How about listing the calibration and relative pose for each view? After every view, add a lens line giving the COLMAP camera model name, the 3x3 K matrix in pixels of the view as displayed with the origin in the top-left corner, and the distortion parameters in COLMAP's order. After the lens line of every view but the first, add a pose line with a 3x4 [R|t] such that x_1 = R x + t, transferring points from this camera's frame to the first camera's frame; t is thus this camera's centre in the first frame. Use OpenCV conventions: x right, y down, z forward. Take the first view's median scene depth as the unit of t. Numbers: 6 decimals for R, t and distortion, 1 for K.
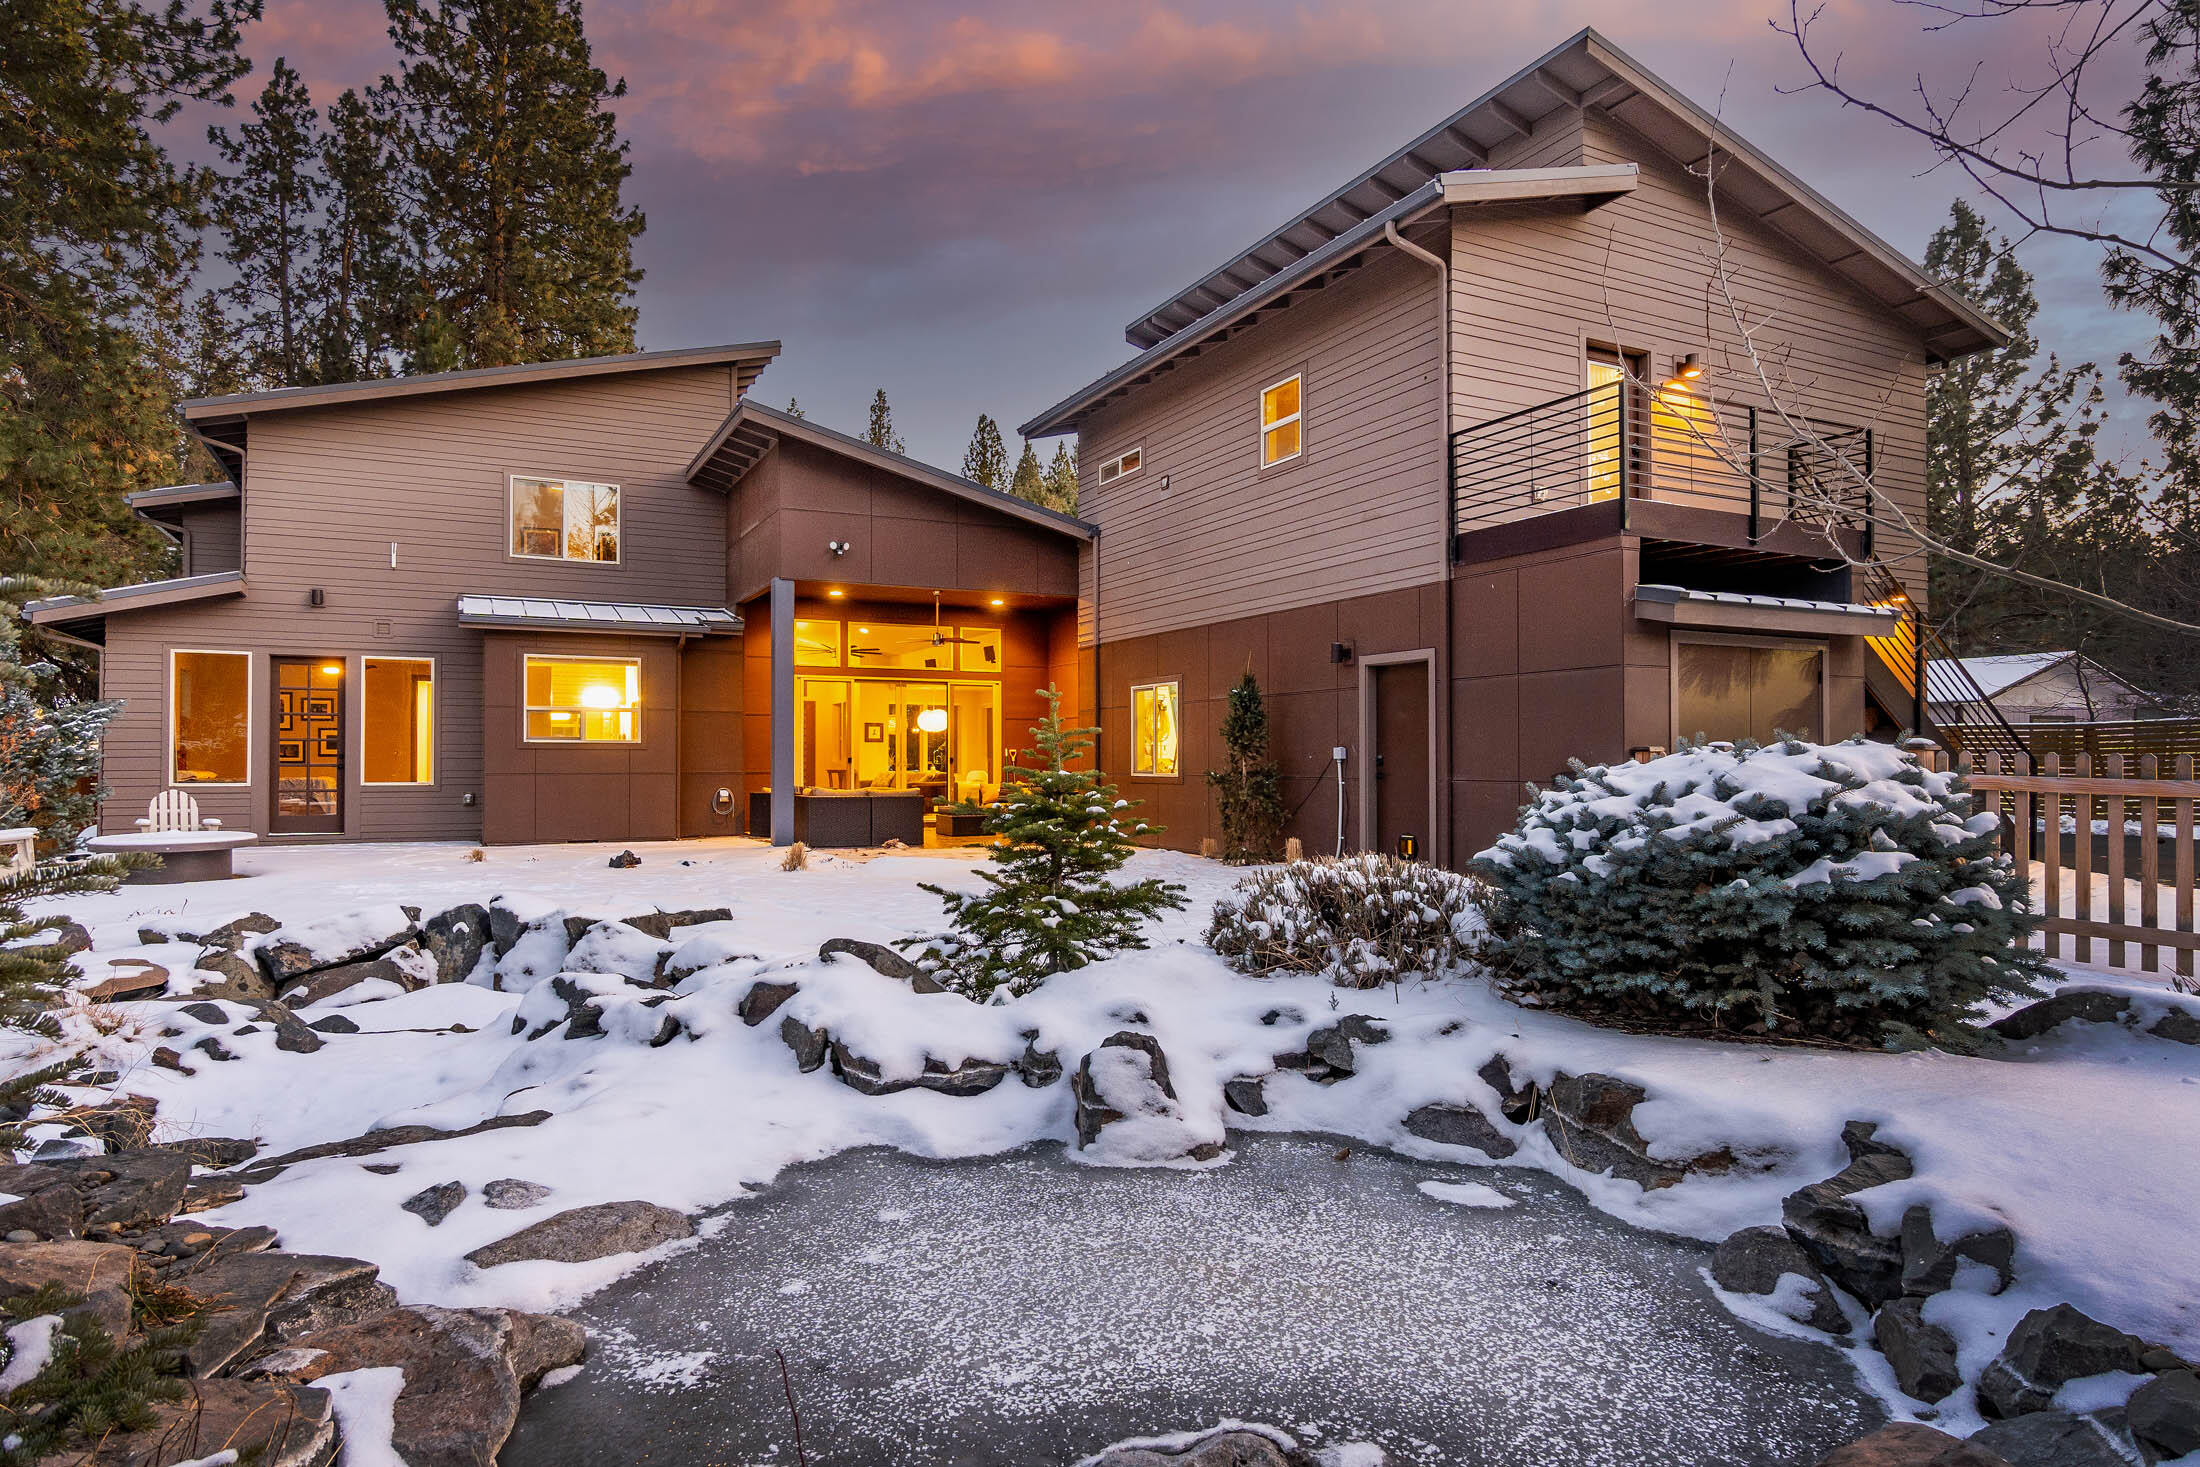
lens RADIAL K [[1228.0, 0, 1099.7], [0, 1228.0, 736.5], [0, 0, 1]] dist [0.007950, 0.001807]
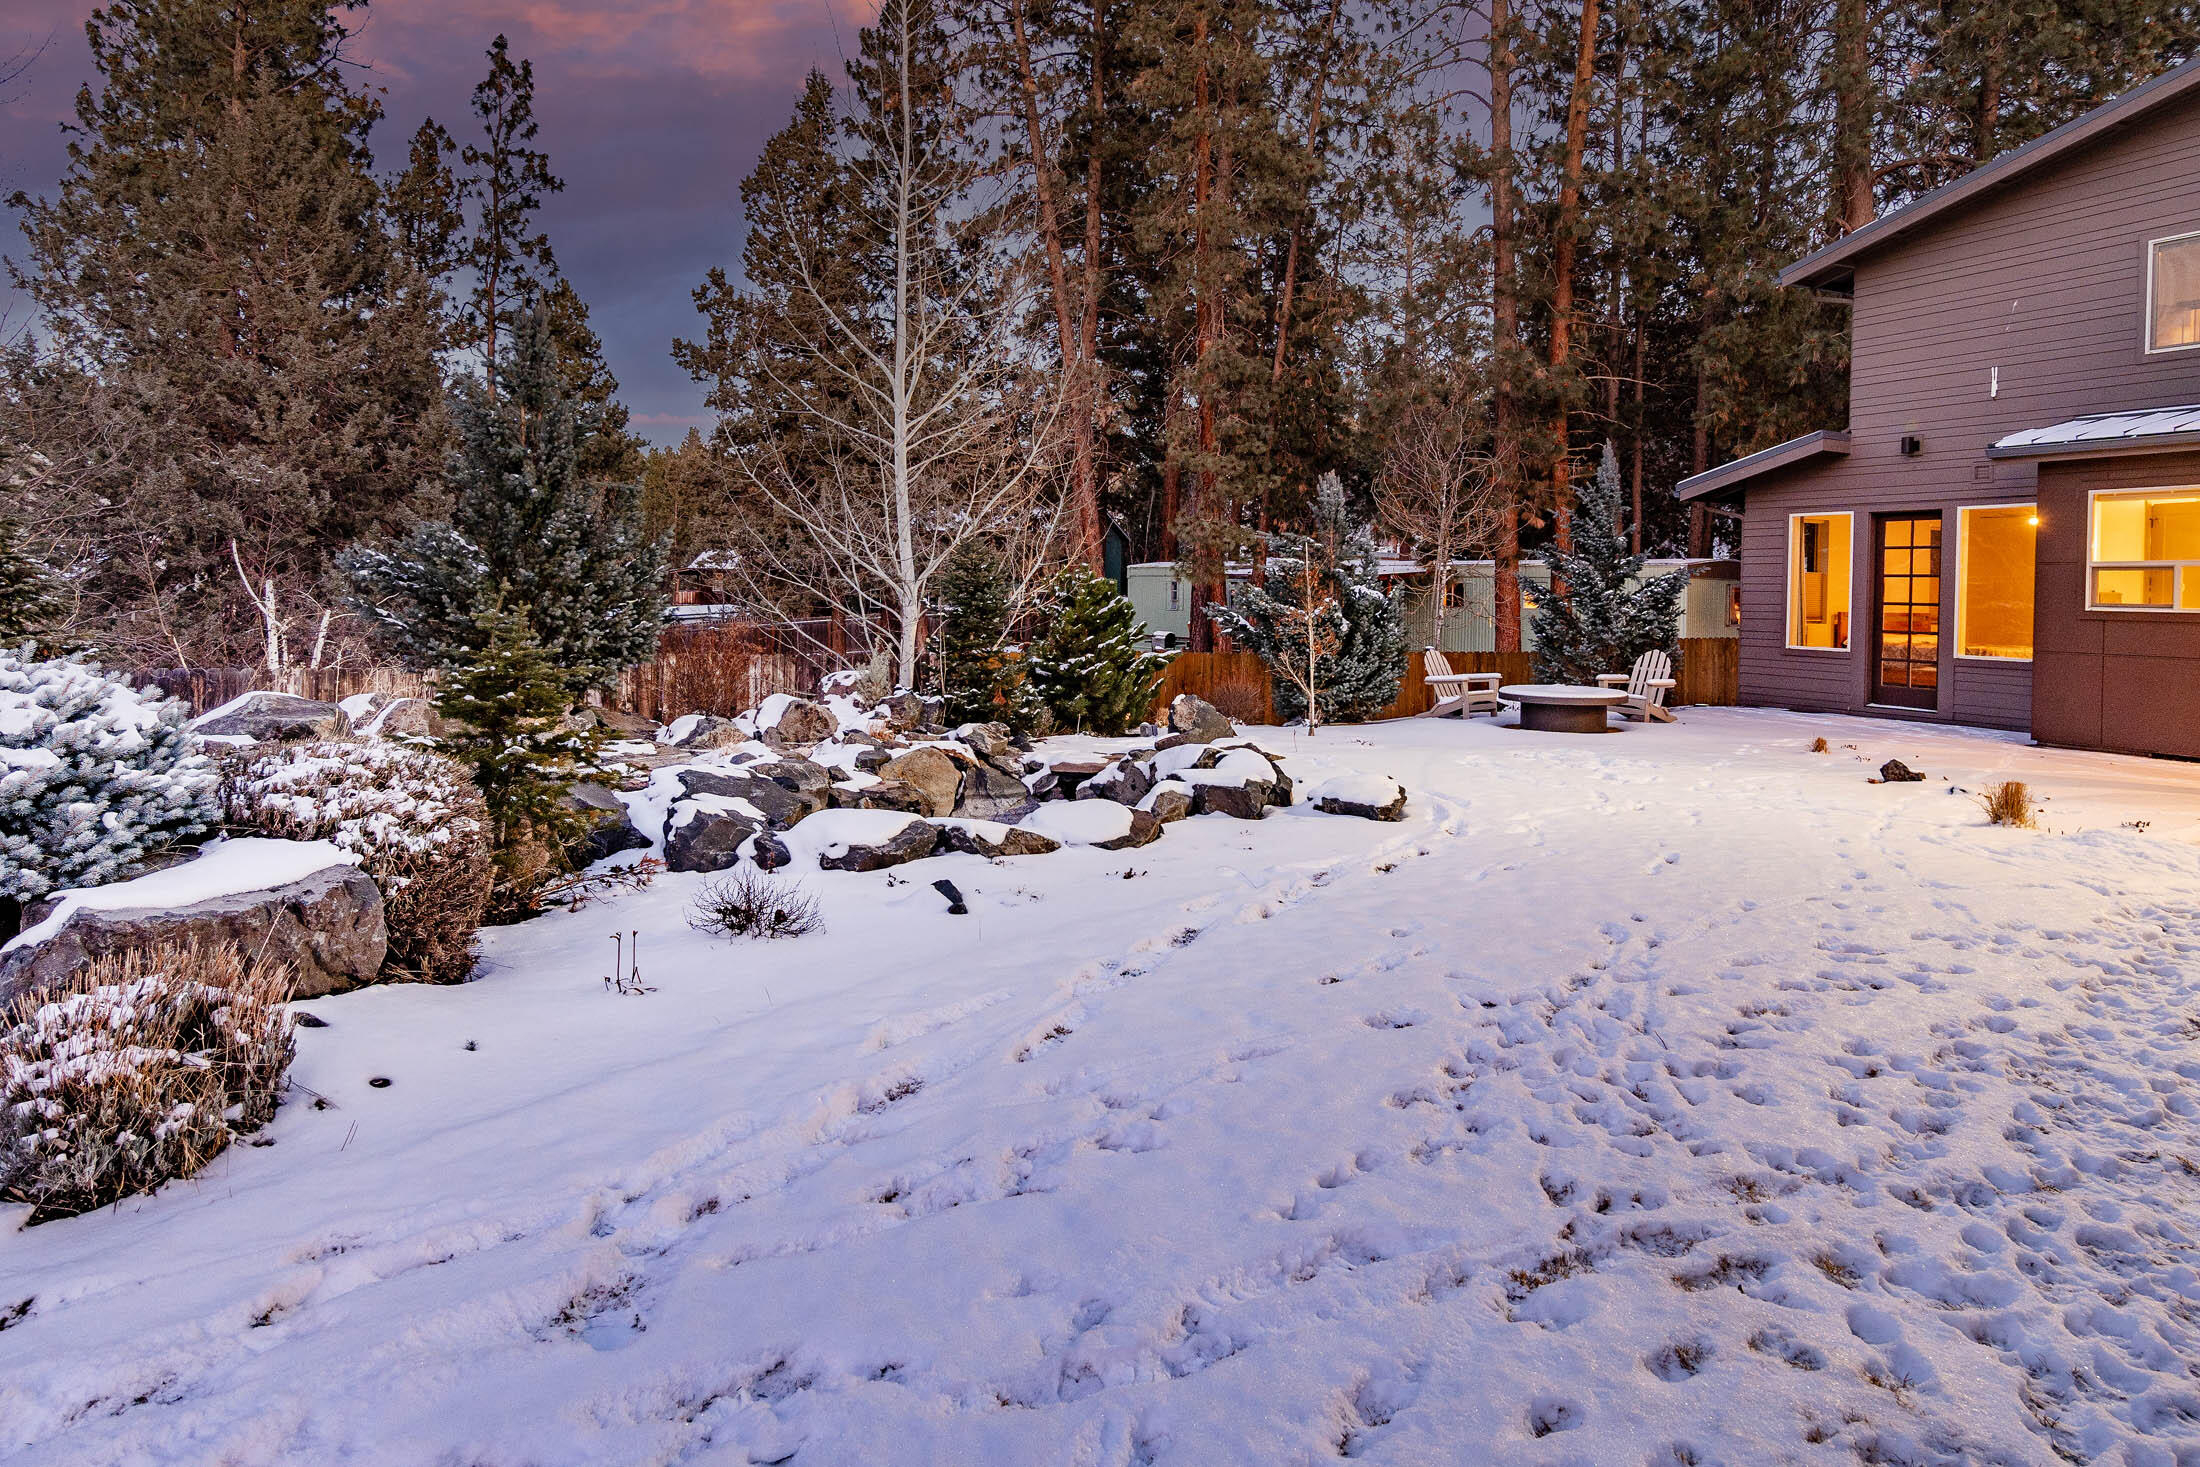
lens RADIAL K [[1228.0, 0, 1100.5], [0, 1228.0, 729.2], [0, 0, 1]] dist [0.007950, 0.001807]
pose [[0.049920, 0.113474, -0.992286, 0.264489], [-0.004938, 0.993541, 0.113369, -0.005941], [0.998741, -0.000759, 0.050158, 0.370184]]
